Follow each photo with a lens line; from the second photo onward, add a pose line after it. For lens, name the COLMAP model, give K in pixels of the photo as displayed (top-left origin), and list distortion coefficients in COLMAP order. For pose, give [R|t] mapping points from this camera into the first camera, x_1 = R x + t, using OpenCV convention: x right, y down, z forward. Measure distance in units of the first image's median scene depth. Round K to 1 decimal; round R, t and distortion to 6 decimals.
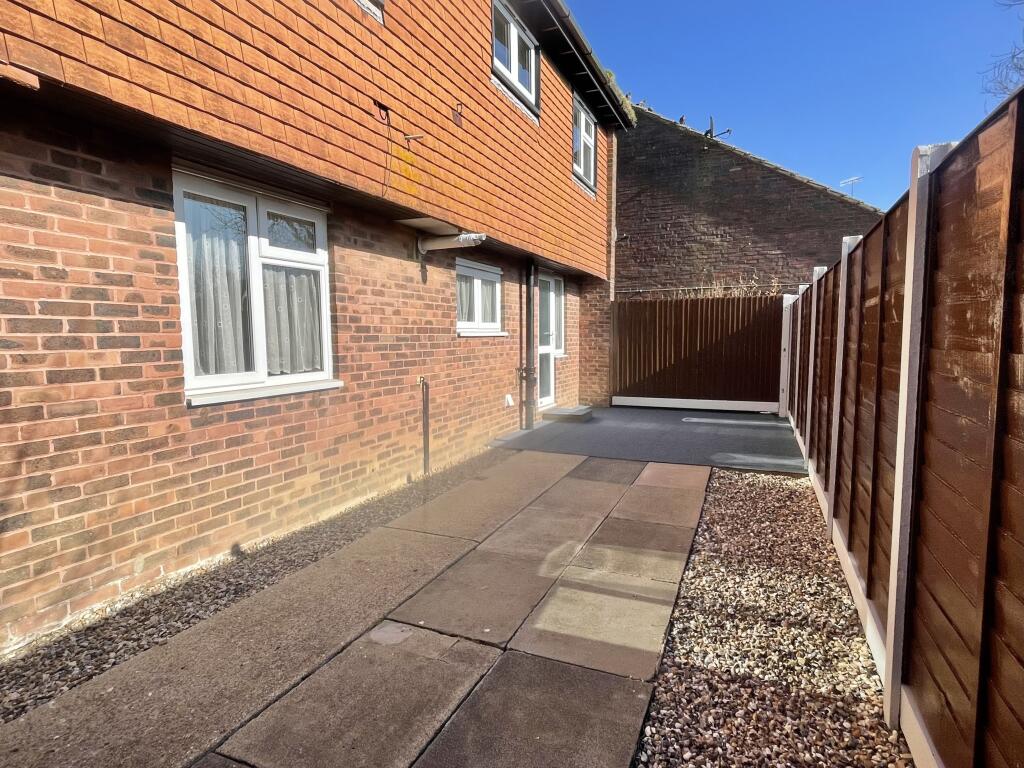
lens RADIAL K [[546.2, 0, 512.7], [0, 546.2, 369.1], [0, 0, 1]] dist [0.080938, -0.000023]
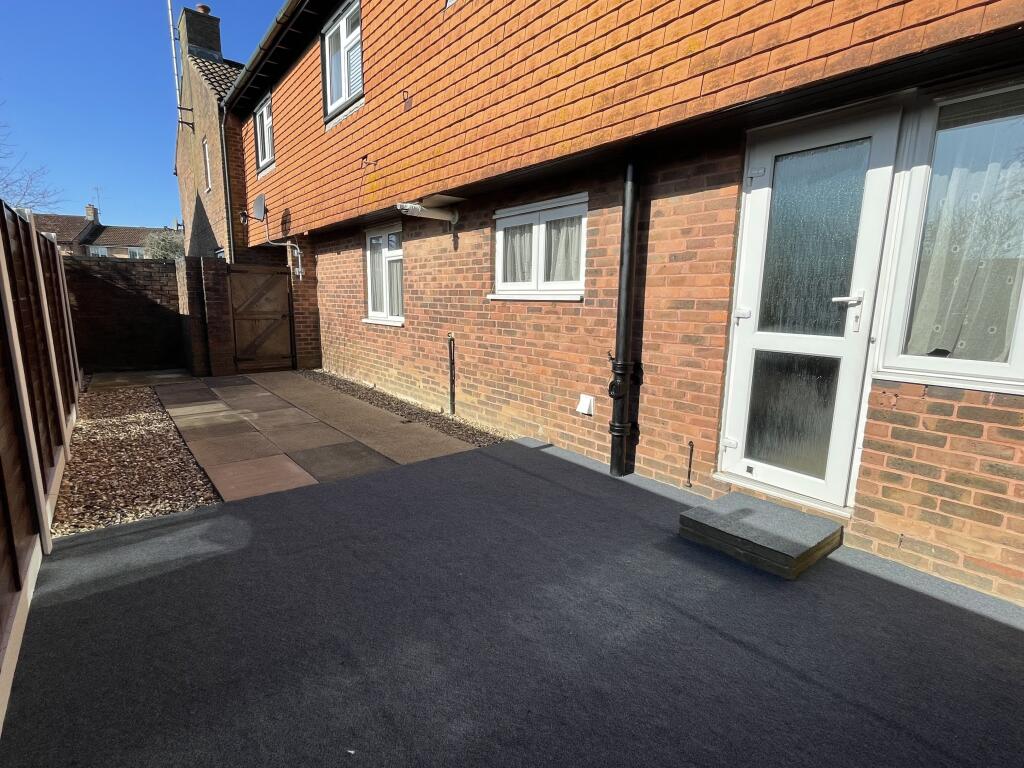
lens RADIAL K [[494.6, 0, 512.0], [0, 494.6, 384.0], [0, 0, 1]] dist [-0.001264, -0.000496]
pose [[-0.448077, 0.149772, -0.881360, 0.729700], [-0.072001, 0.976618, 0.202565, -0.103543], [0.891091, 0.154223, -0.426817, 1.590801]]
